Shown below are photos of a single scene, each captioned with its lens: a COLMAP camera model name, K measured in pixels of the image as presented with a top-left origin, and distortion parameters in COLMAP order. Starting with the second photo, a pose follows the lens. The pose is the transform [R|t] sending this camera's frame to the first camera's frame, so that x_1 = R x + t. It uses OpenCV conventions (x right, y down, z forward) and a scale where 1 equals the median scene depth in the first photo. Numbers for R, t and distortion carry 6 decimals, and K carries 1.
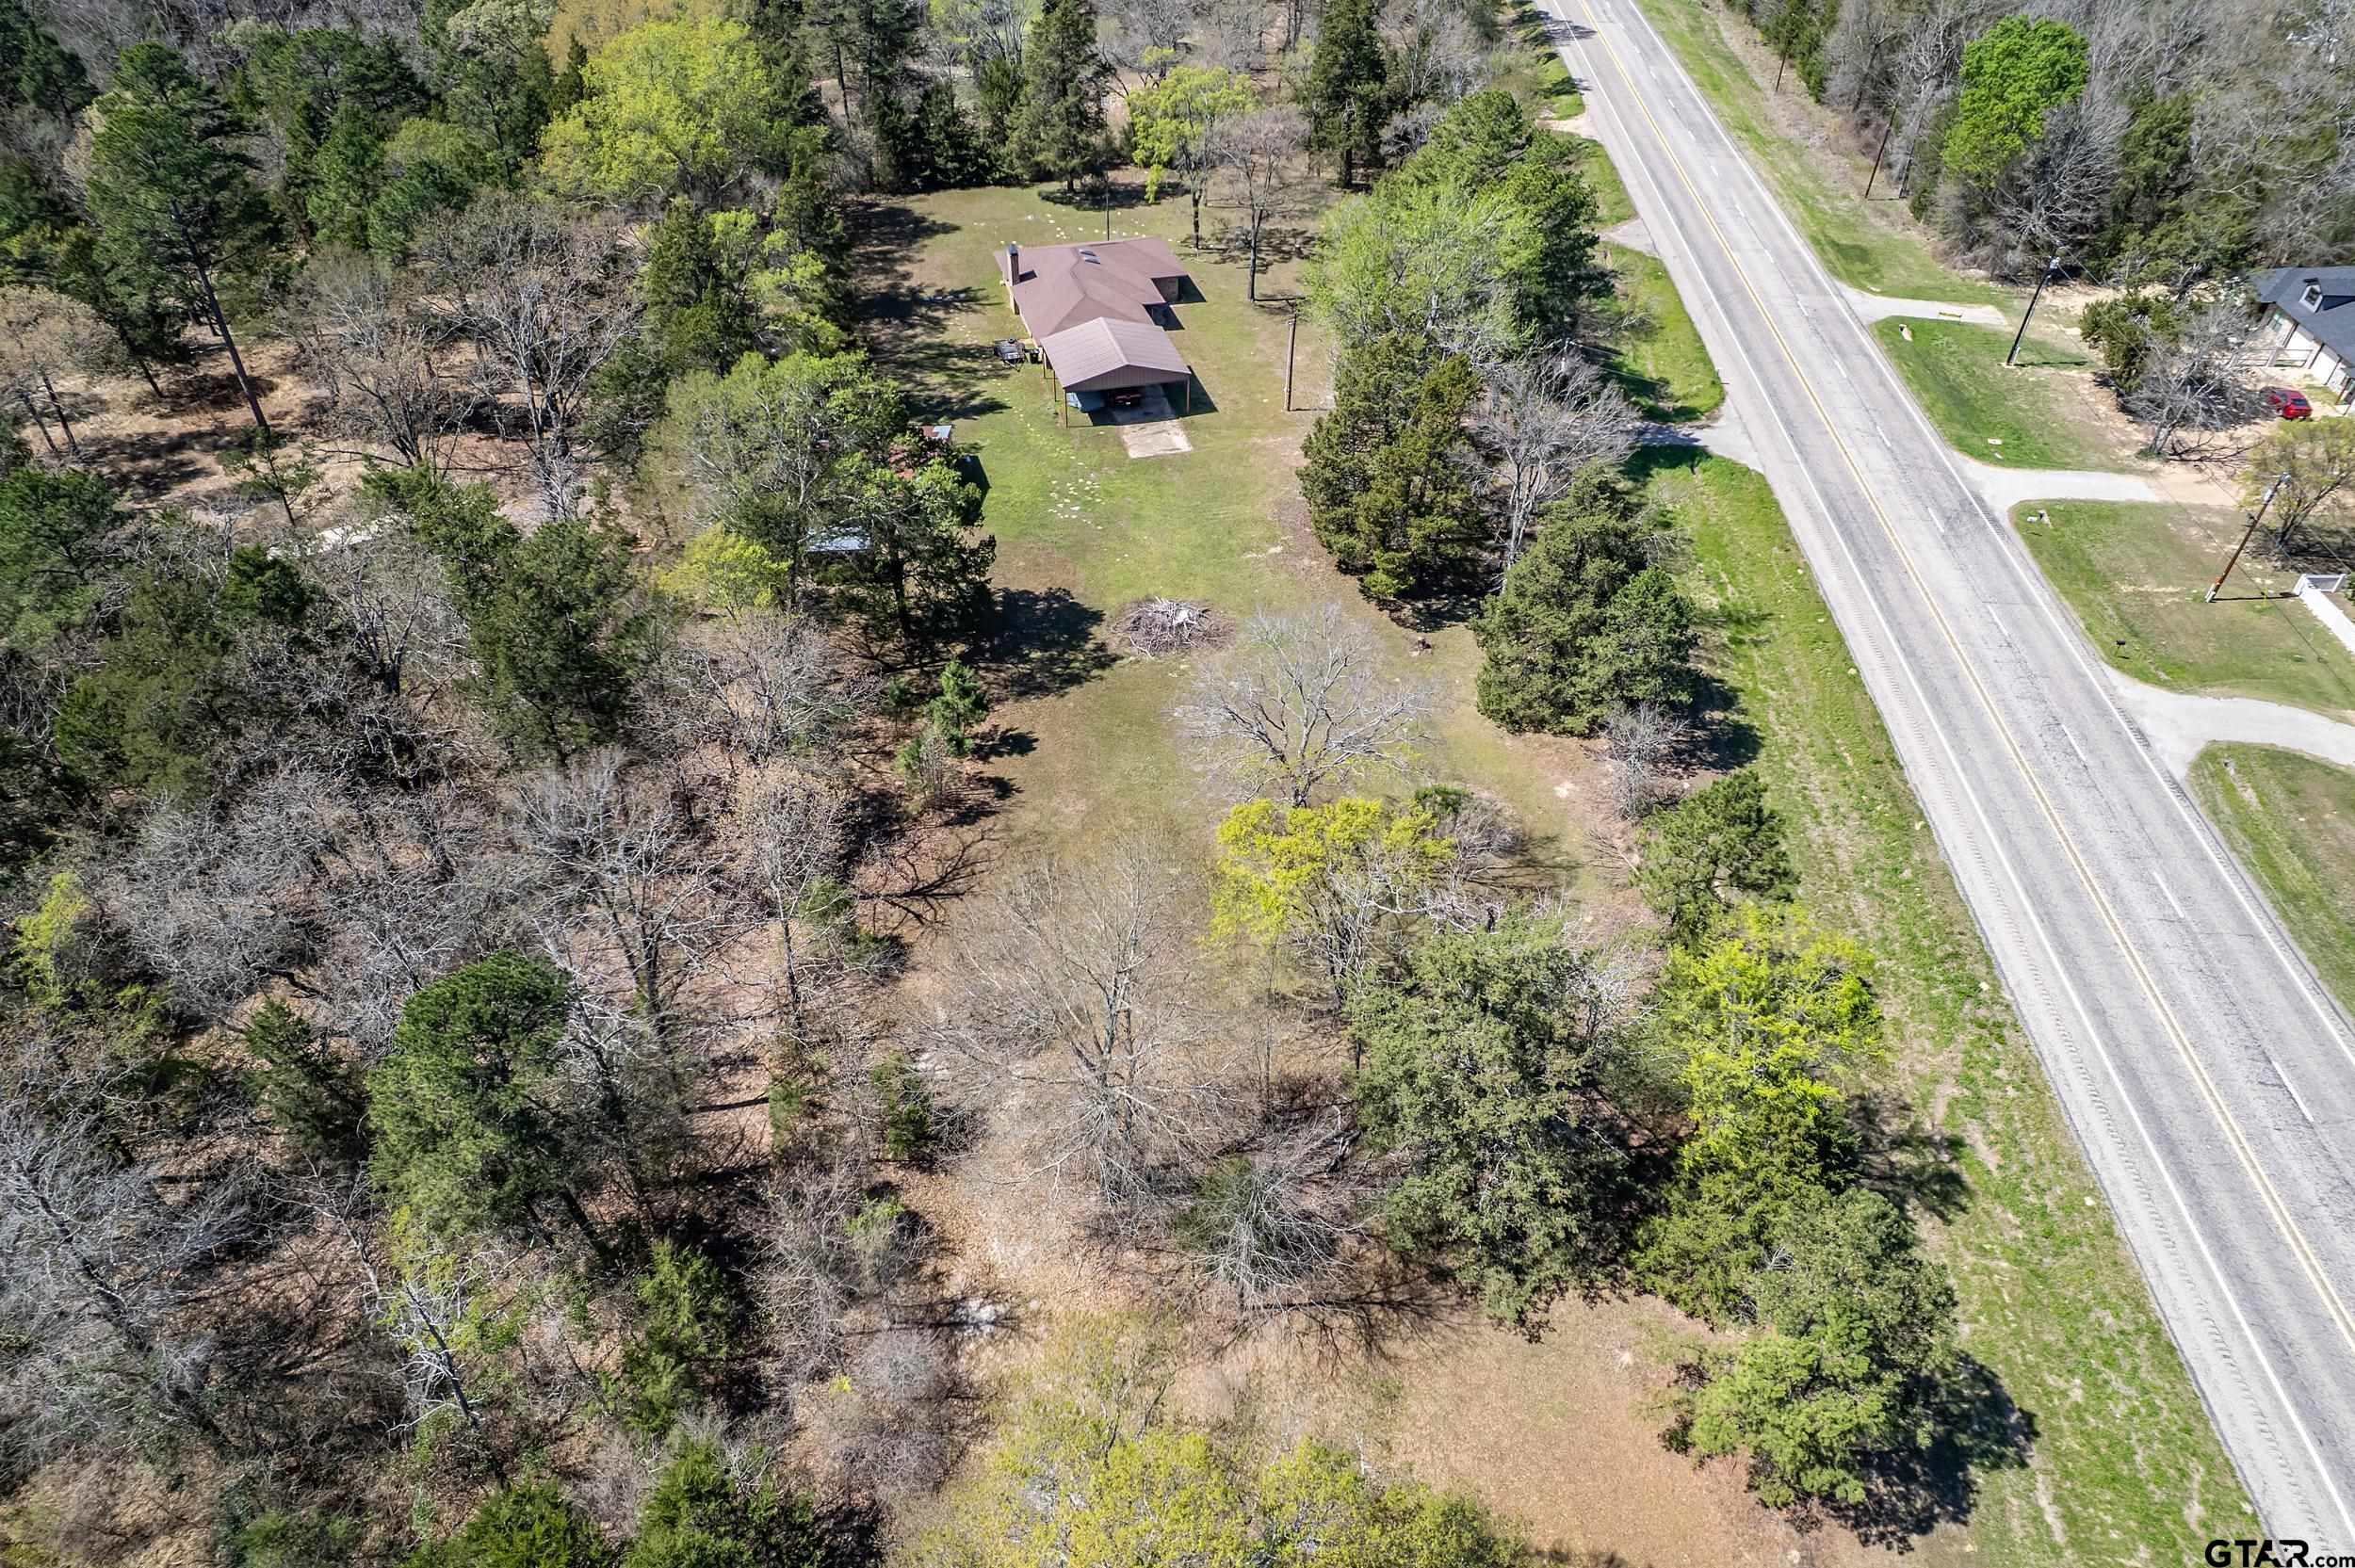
lens RADIAL K [[1525.0, 0, 1180.3], [0, 1525.0, 775.2], [0, 0, 1]] dist [-0.080186, 0.076383]
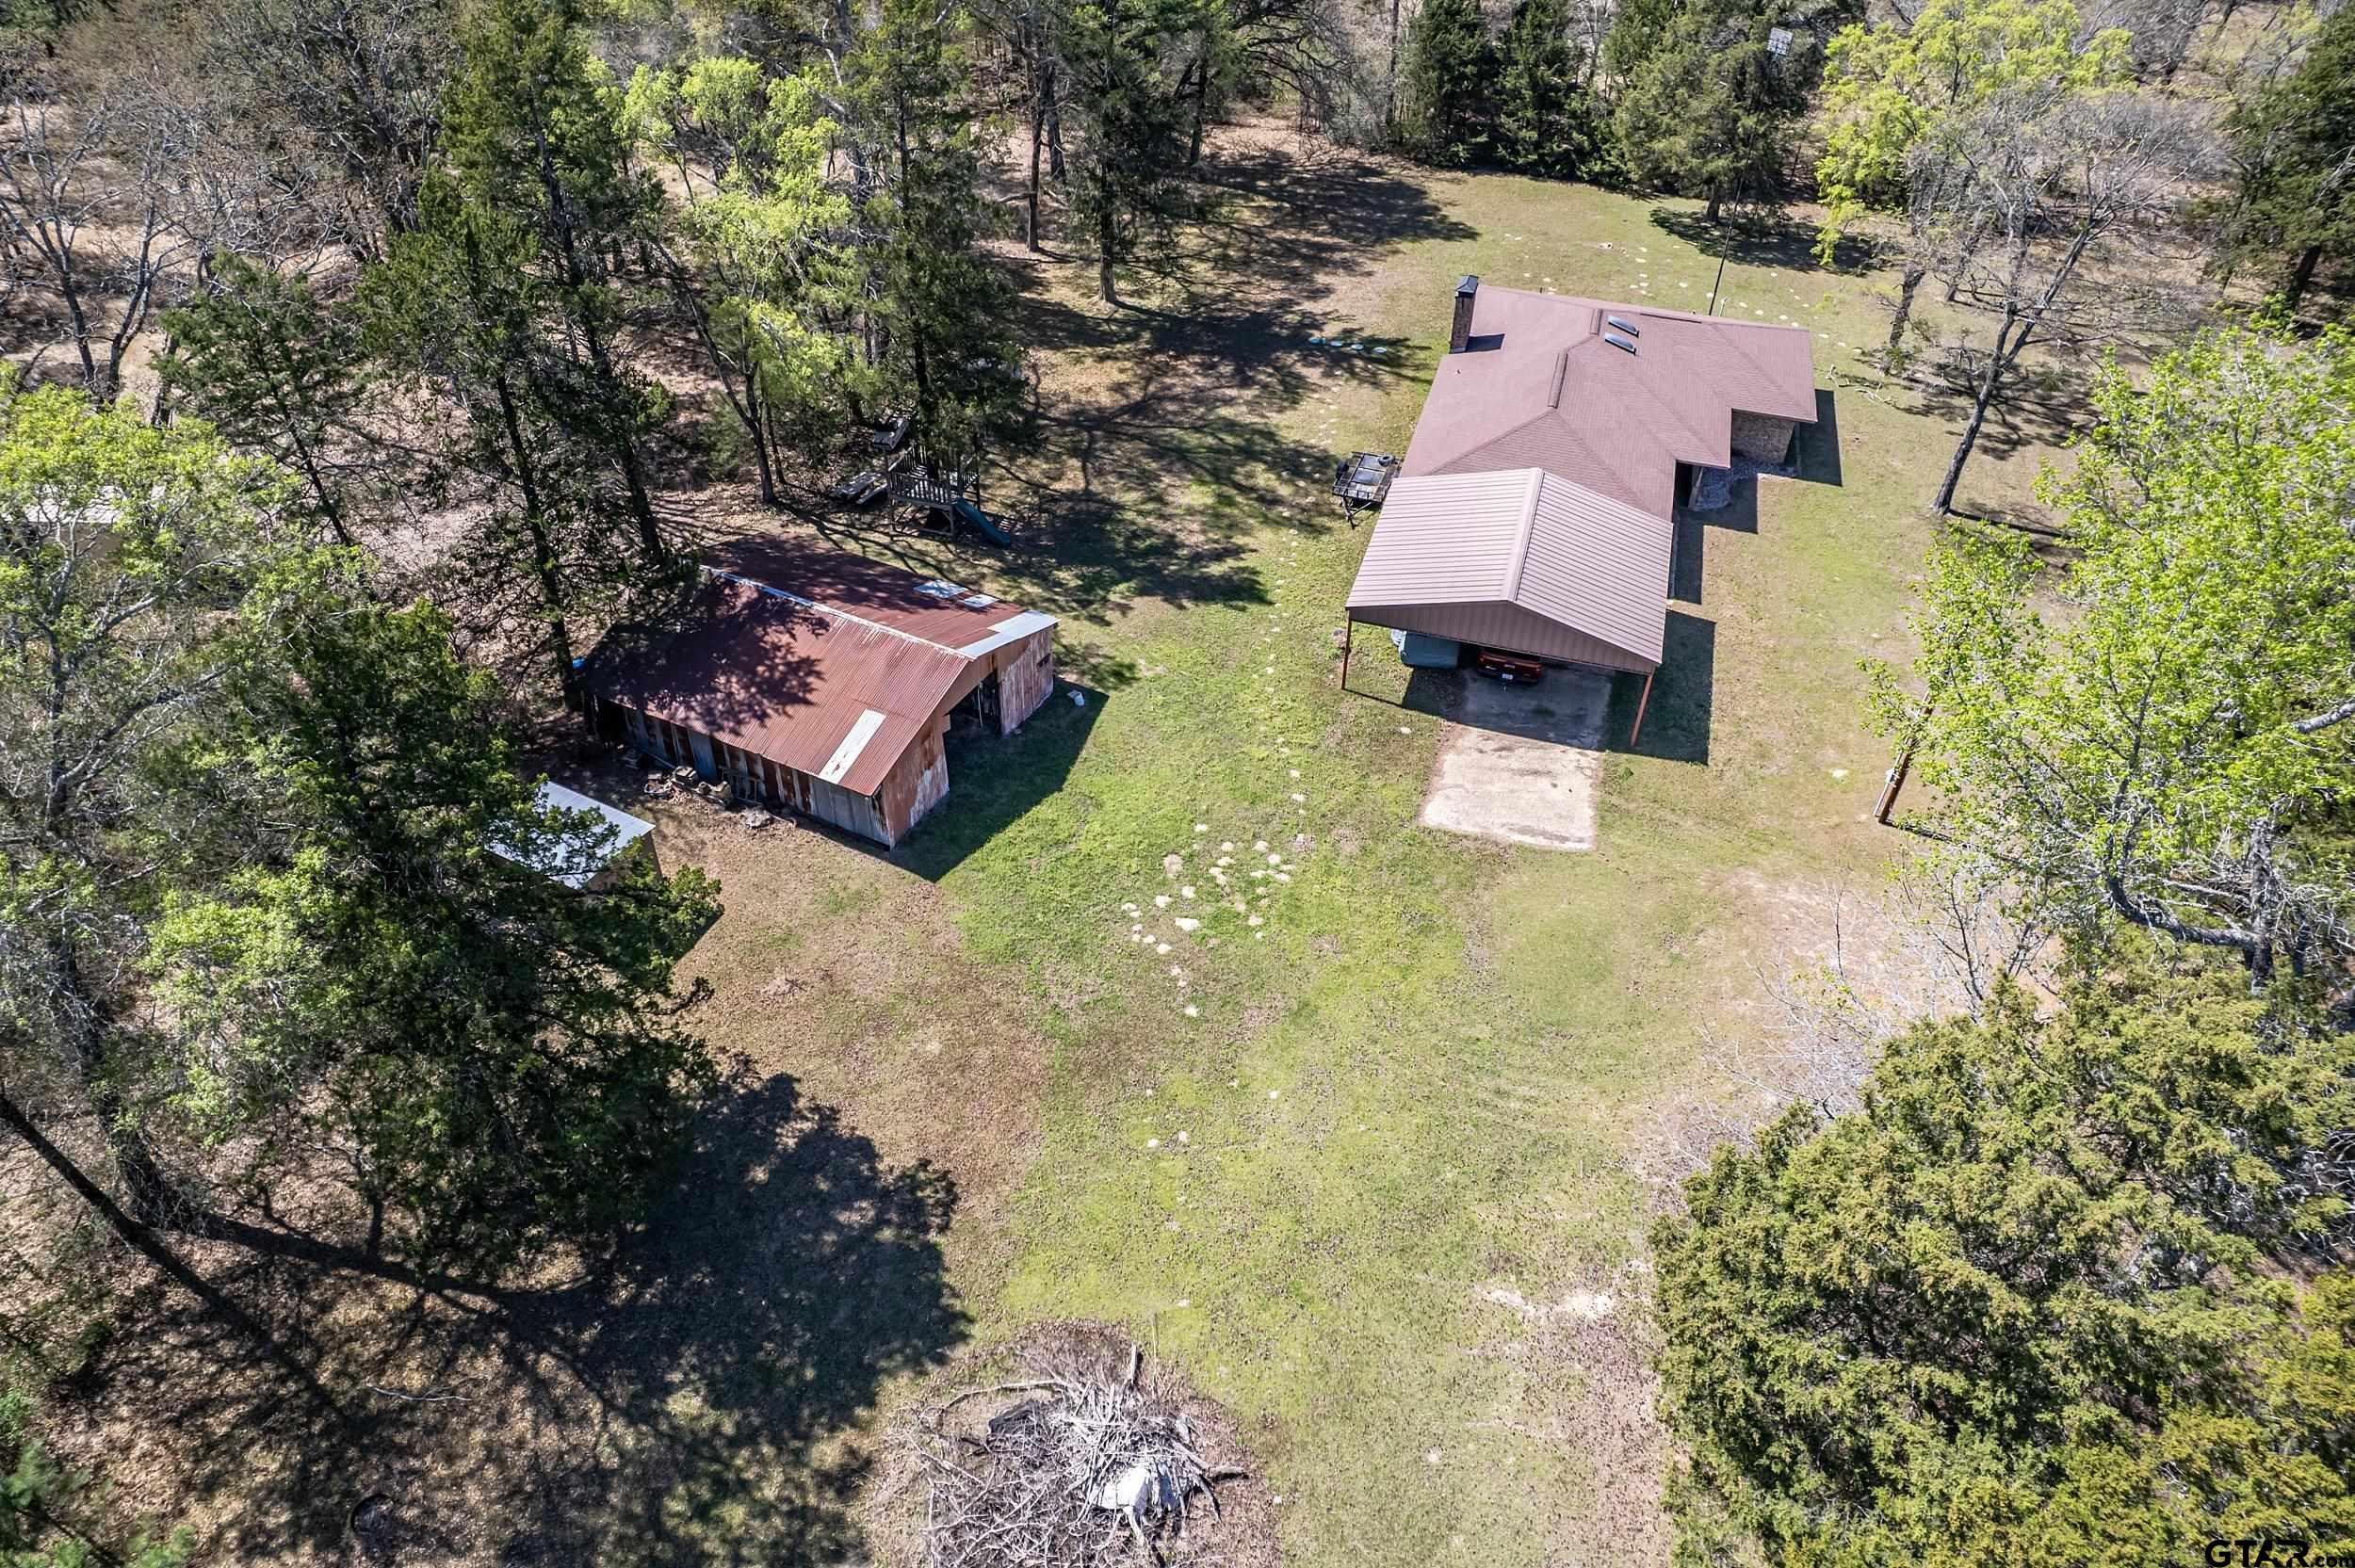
lens RADIAL K [[1525.0, 0, 1180.3], [0, 1525.0, 775.2], [0, 0, 1]] dist [-0.080186, 0.076383]
pose [[0.851339, 0.344515, -0.395639, 0.066514], [-0.347582, 0.935288, 0.066502, -0.211677], [0.392948, 0.080901, 0.915995, 0.557515]]
